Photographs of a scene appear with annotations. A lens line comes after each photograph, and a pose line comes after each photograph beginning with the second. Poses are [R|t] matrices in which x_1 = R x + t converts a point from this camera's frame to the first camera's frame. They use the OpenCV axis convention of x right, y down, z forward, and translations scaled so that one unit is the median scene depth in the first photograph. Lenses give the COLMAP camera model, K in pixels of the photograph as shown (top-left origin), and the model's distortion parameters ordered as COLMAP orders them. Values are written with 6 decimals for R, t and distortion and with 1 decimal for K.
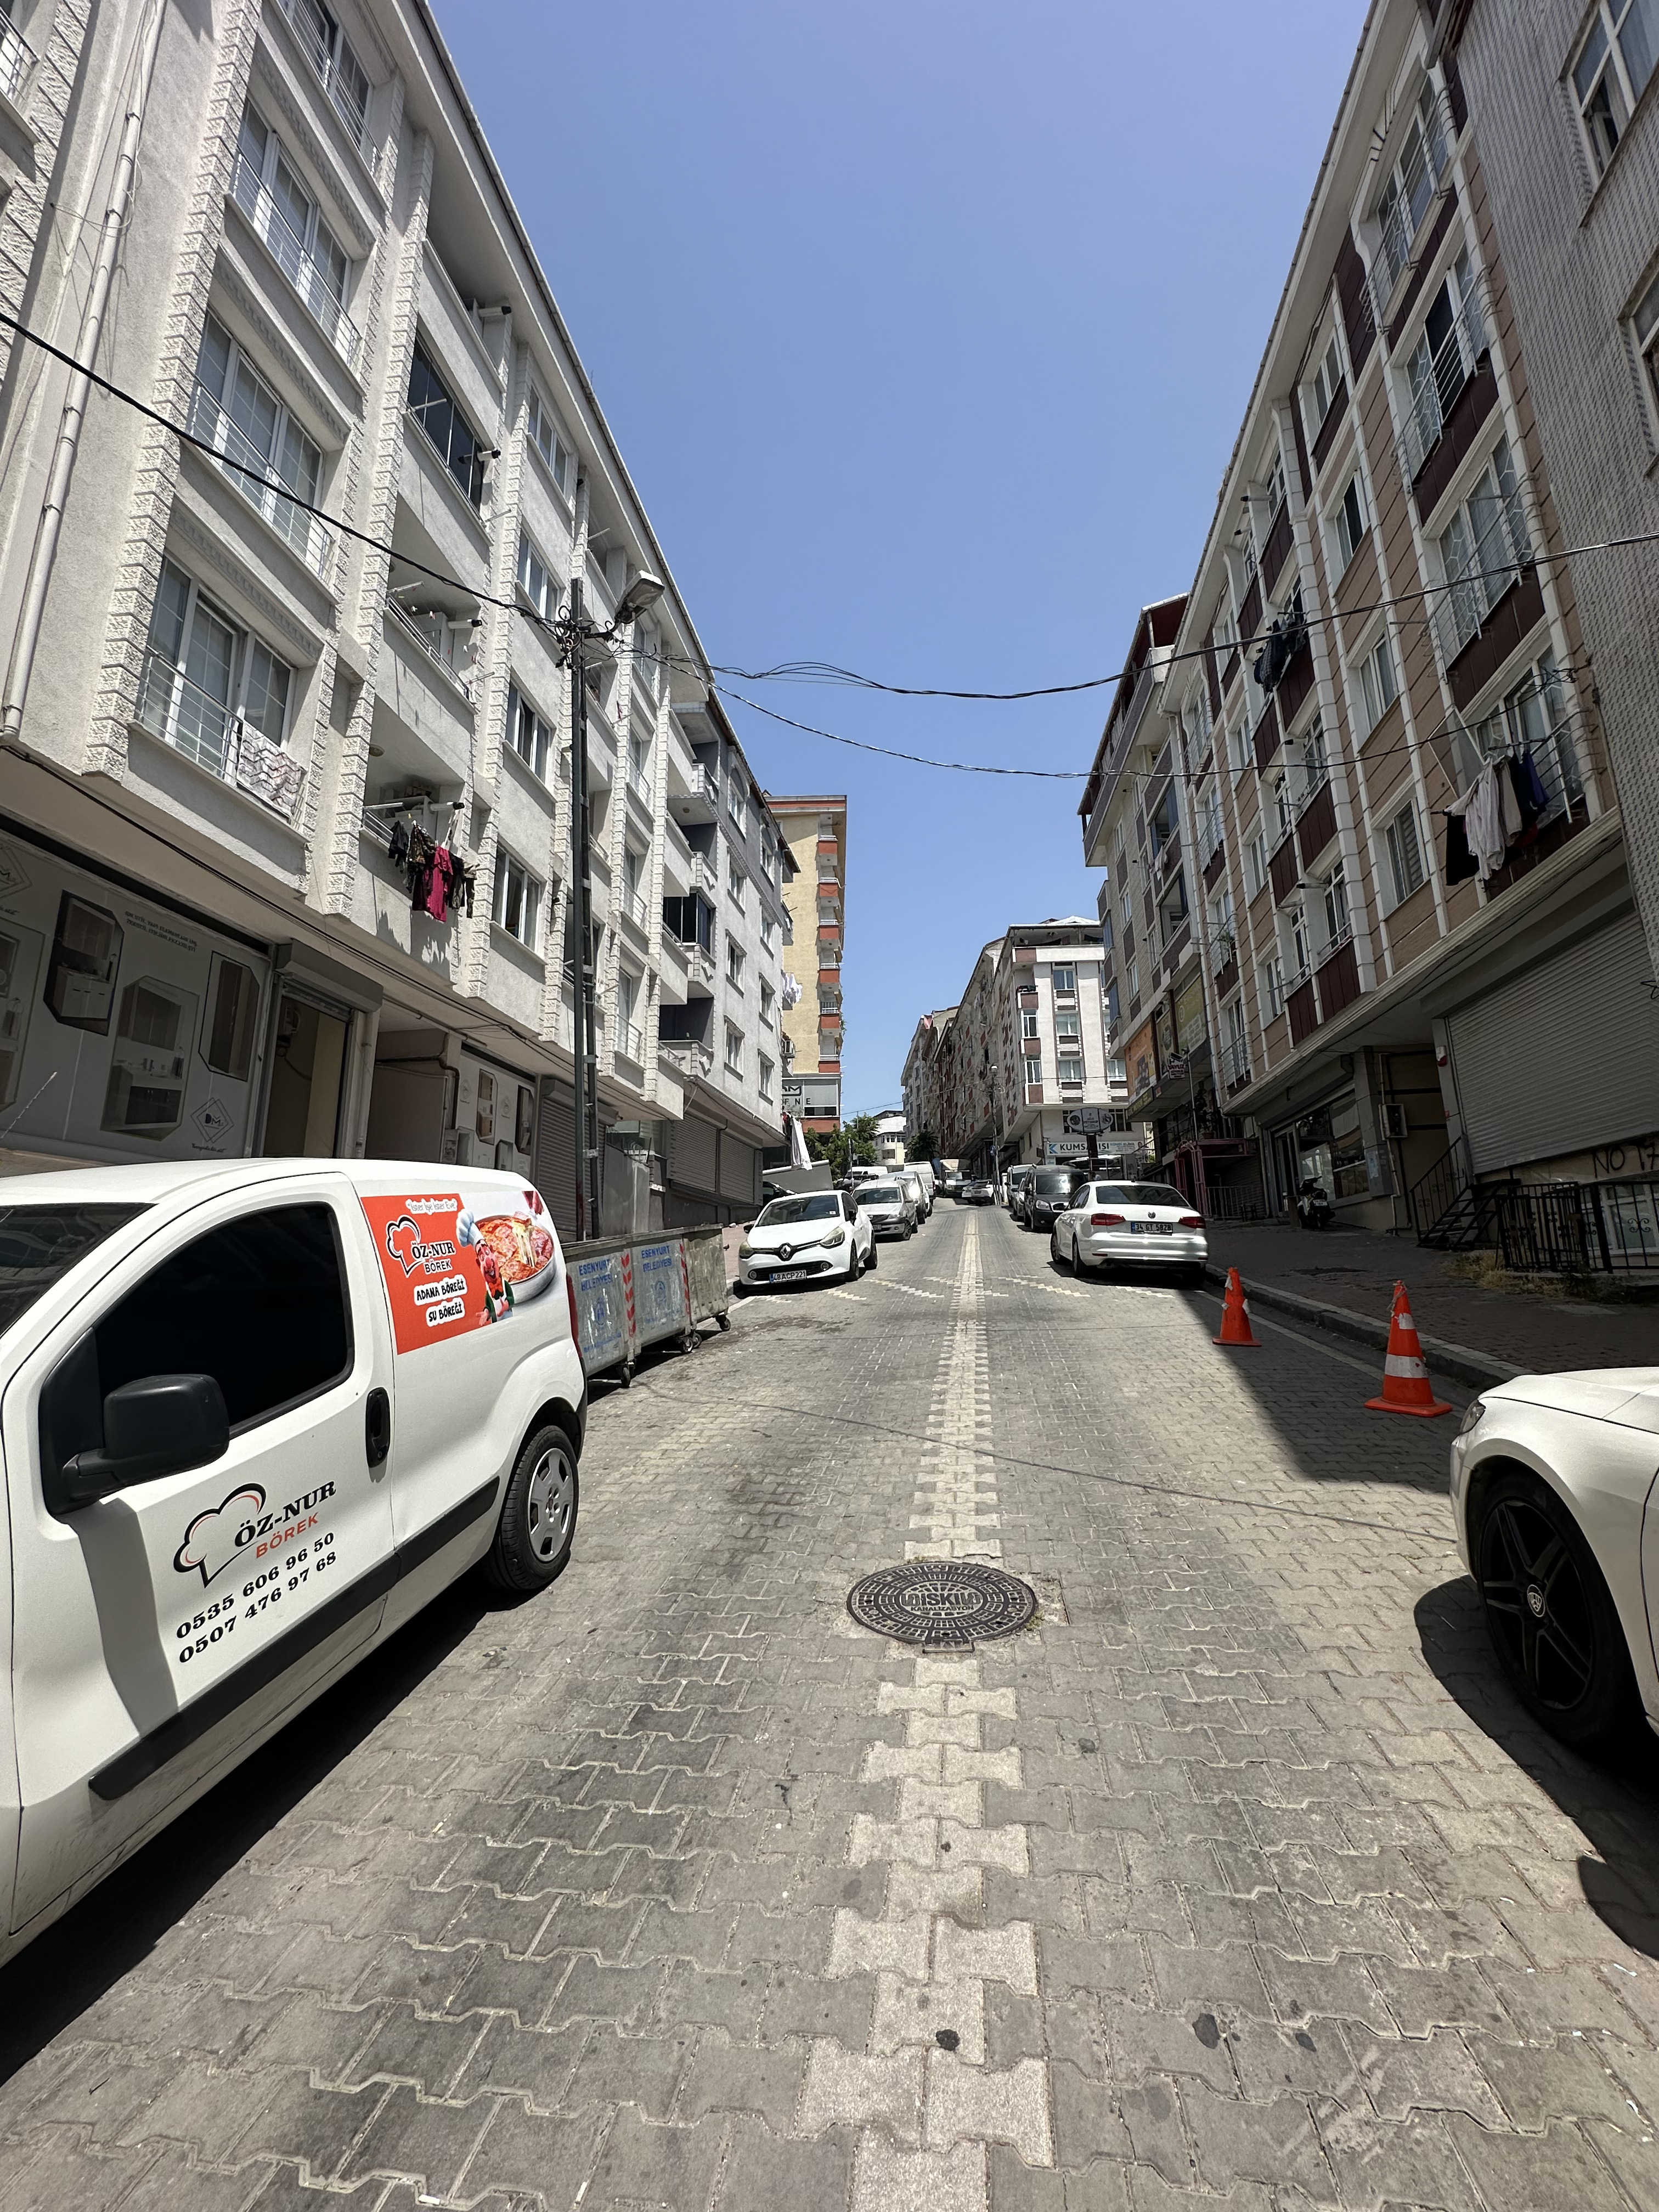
lens RADIAL K [[882.1, 0, 832.8], [0, 882.1, 1106.4], [0, 0, 1]] dist [-0.004477, 0.000808]
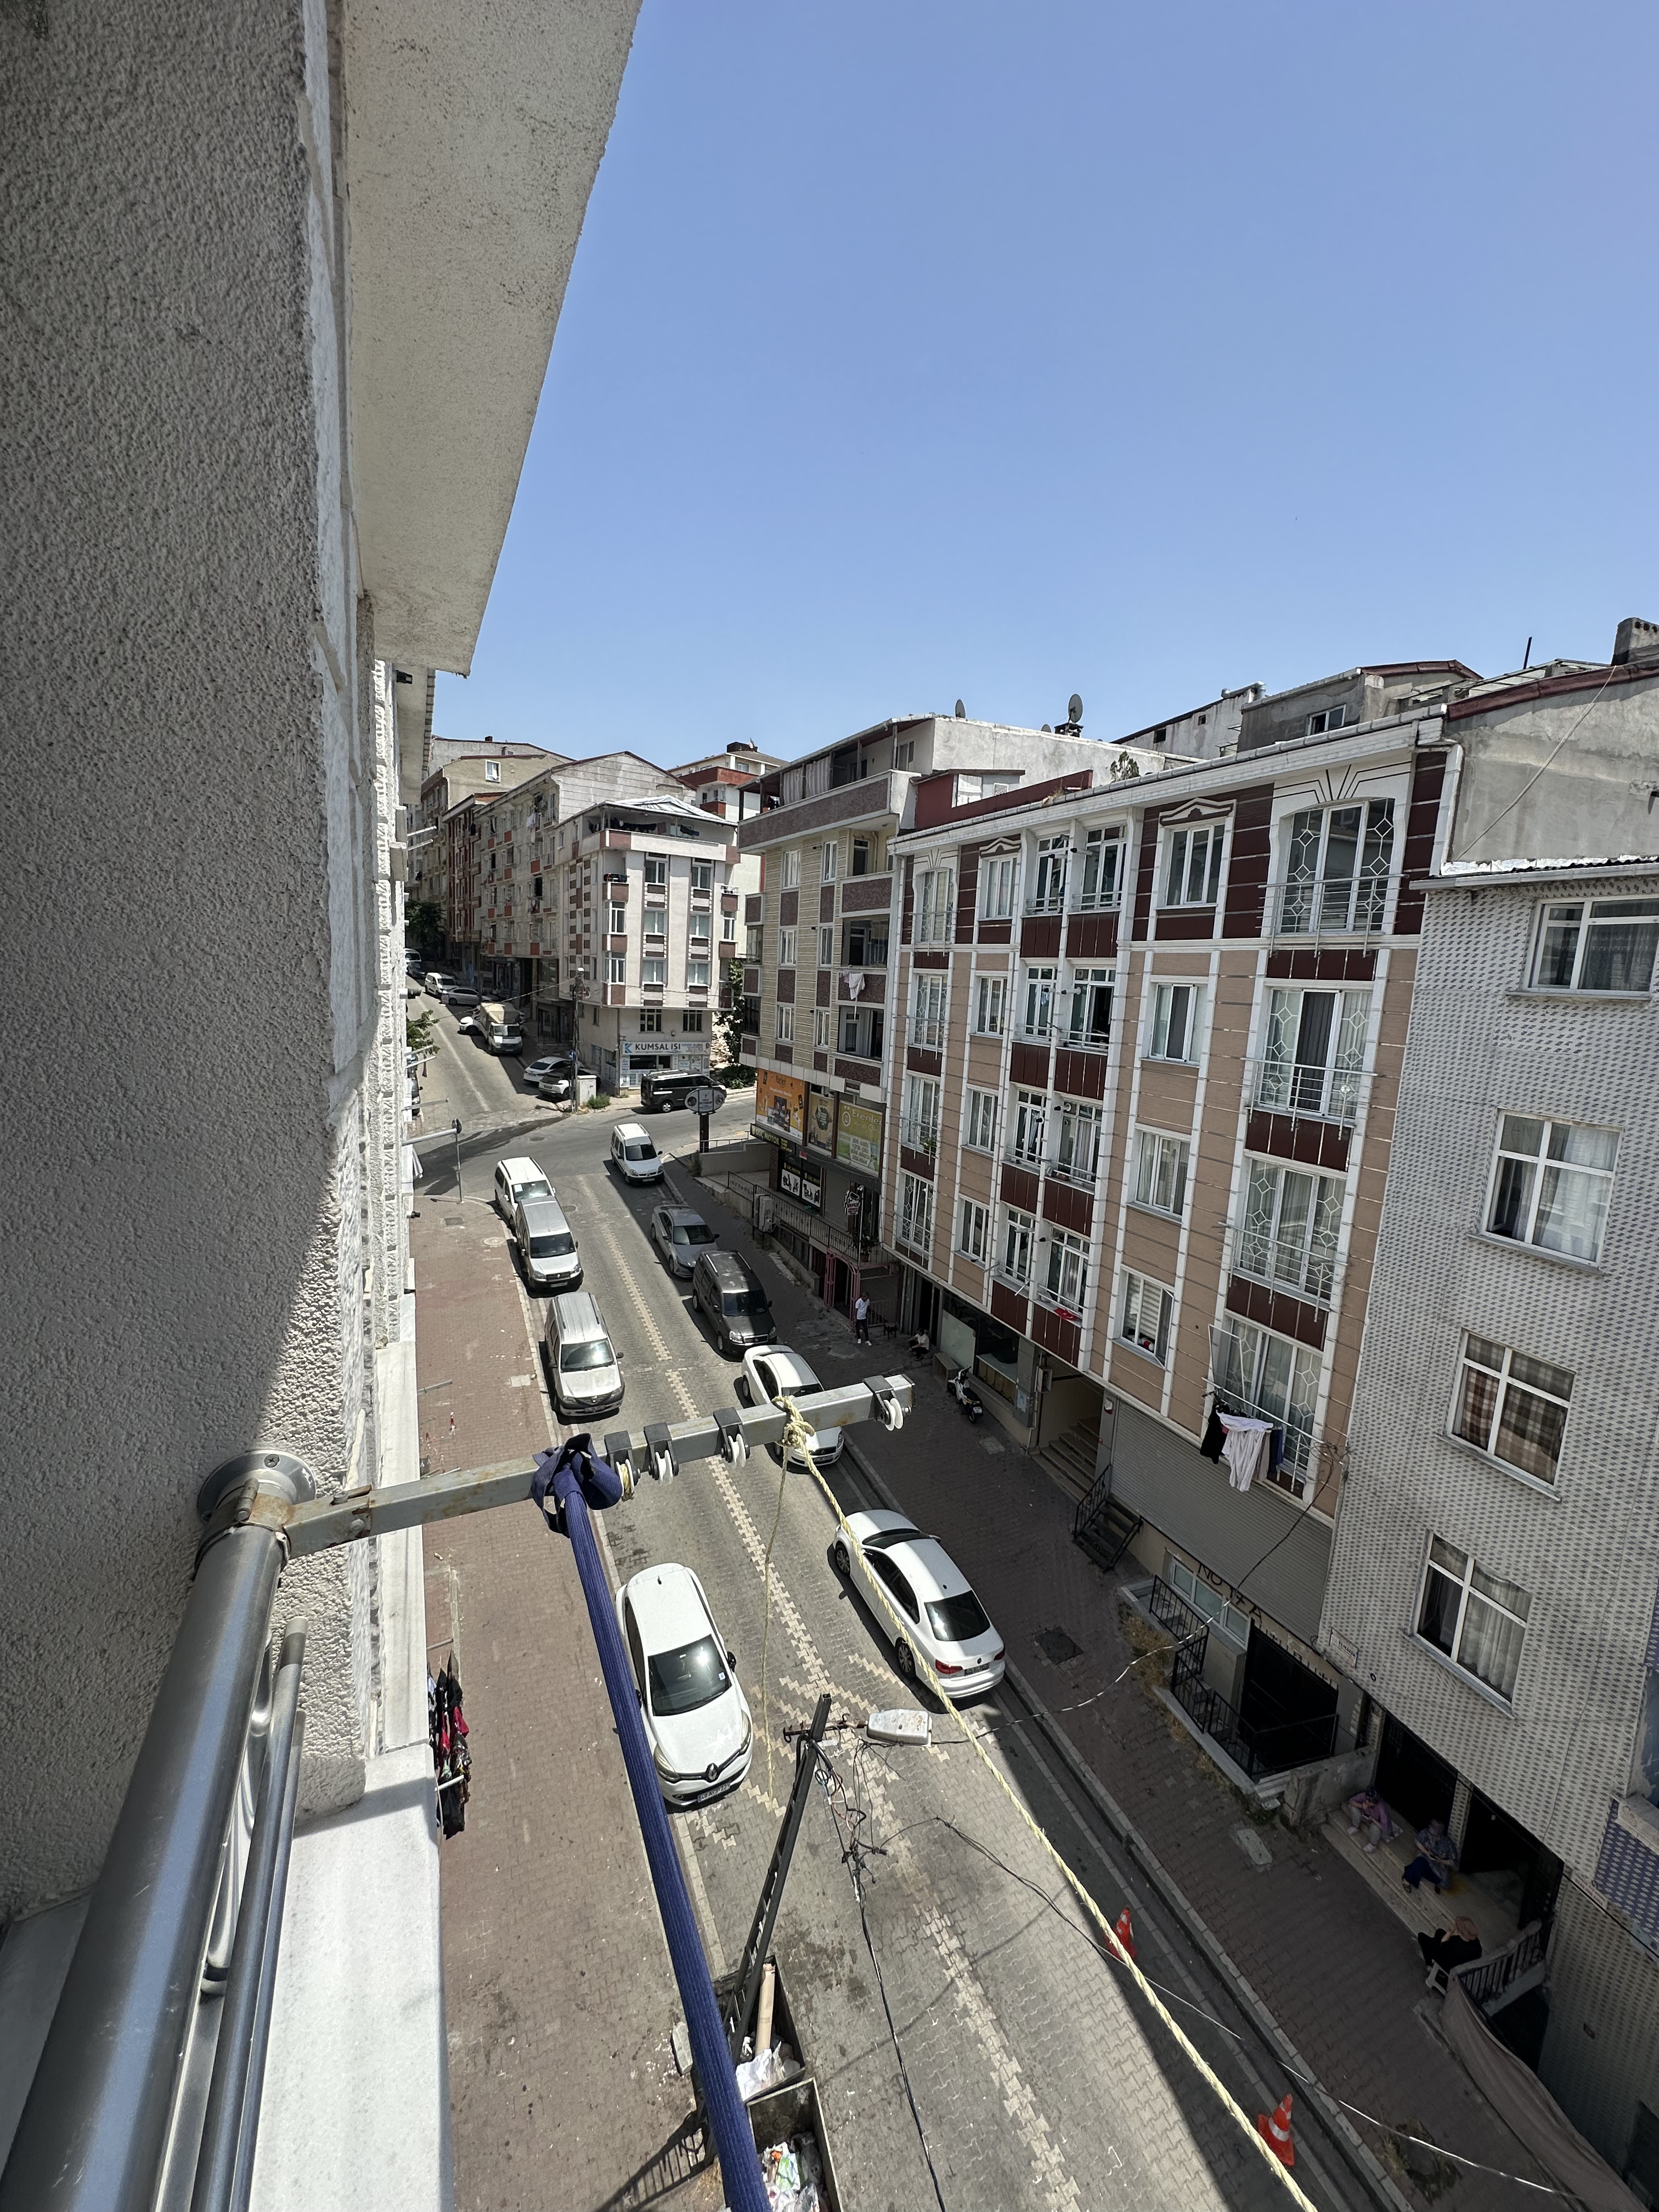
lens RADIAL K [[882.1, 0, 834.3], [0, 882.1, 1101.0], [0, 0, 1]] dist [-0.004477, 0.000808]
pose [[0.821920, -0.028400, 0.568894, -0.126641], [-0.176538, 0.936875, 0.301826, -0.234981], [-0.541555, -0.348508, 0.765023, 0.087174]]
